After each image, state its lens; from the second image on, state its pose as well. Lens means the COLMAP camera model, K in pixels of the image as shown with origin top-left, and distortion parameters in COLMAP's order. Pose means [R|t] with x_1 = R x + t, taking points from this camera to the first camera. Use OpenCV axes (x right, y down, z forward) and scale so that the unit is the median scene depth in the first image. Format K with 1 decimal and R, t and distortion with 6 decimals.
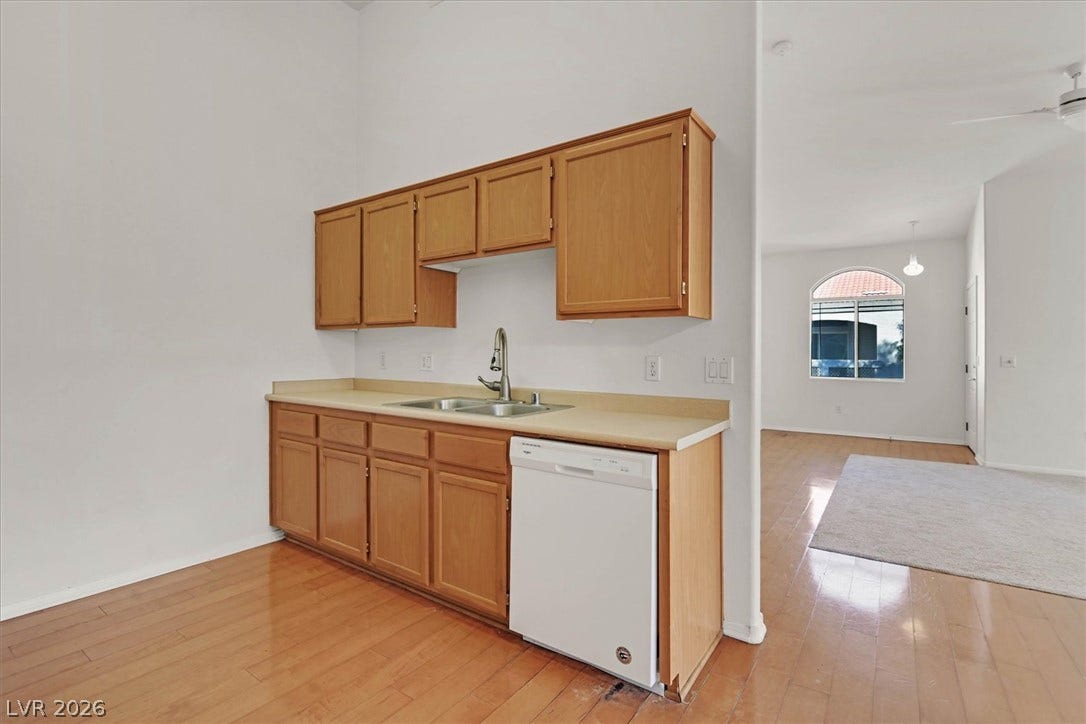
lens RADIAL K [[496.0, 0, 543.3], [0, 496.0, 357.2], [0, 0, 1]] dist [-0.001496, -0.001666]
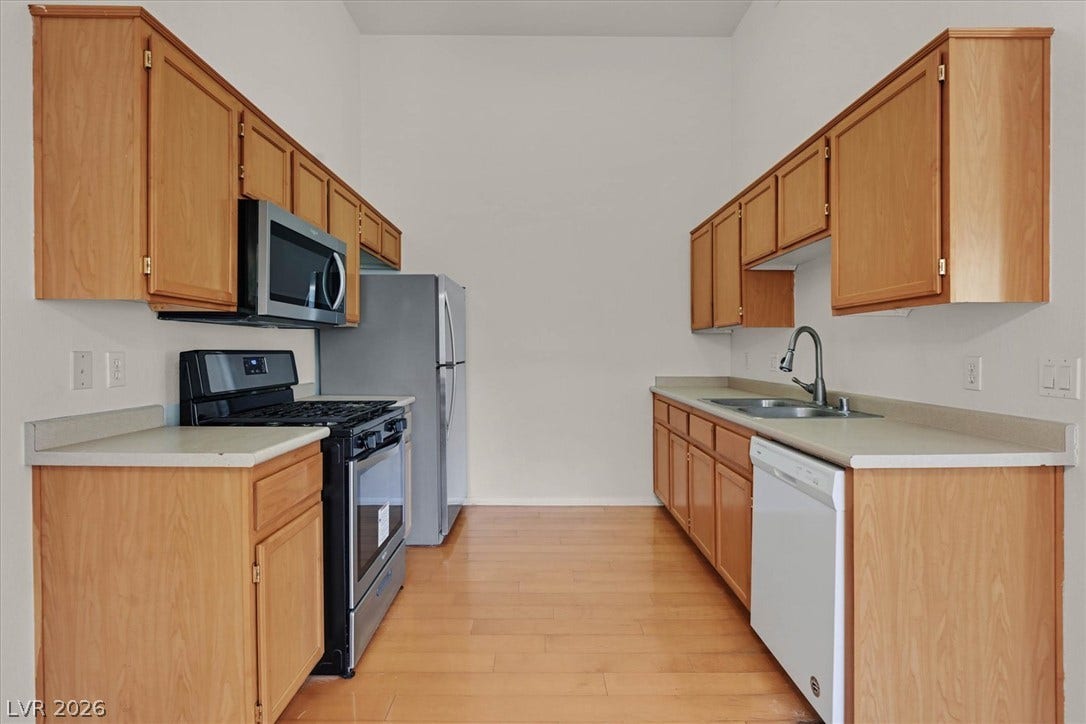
lens RADIAL K [[496.0, 0, 533.7], [0, 496.0, 354.9], [0, 0, 1]] dist [-0.001496, -0.001666]
pose [[0.588306, -0.002892, -0.808633, 0.375606], [-0.000556, 0.999992, -0.003980, -0.000901], [0.808638, 0.002791, 0.588299, 0.031565]]
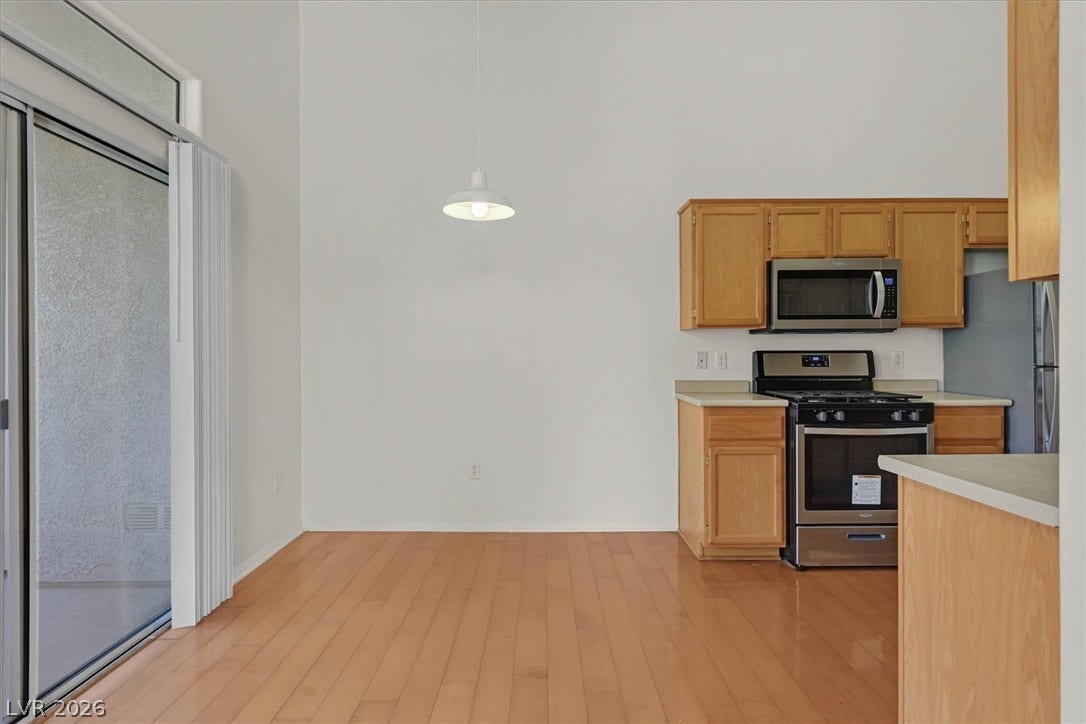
lens RADIAL K [[559.0, 0, 539.0], [0, 559.0, 354.3], [0, 0, 1]] dist [-0.016408, -0.001738]
pose [[-0.821870, -0.006377, -0.569639, 0.742632], [-0.008429, 0.999964, 0.000966, 0.001953], [0.569612, 0.005595, -0.821895, 0.828575]]
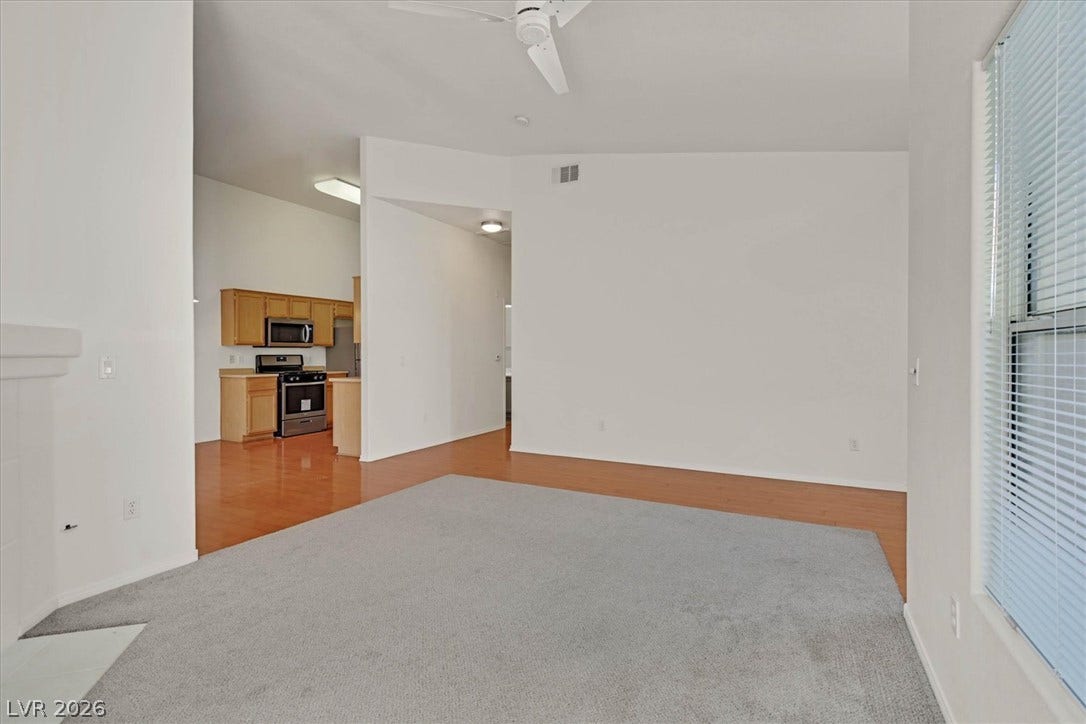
lens RADIAL K [[496.0, 0, 544.6], [0, 496.0, 355.0], [0, 0, 1]] dist [-0.001496, -0.001666]
pose [[0.142850, -0.008235, -0.989710, 2.474244], [-0.002585, 0.999959, -0.008693, 0.010630], [0.989741, 0.003801, 0.142823, 1.206267]]
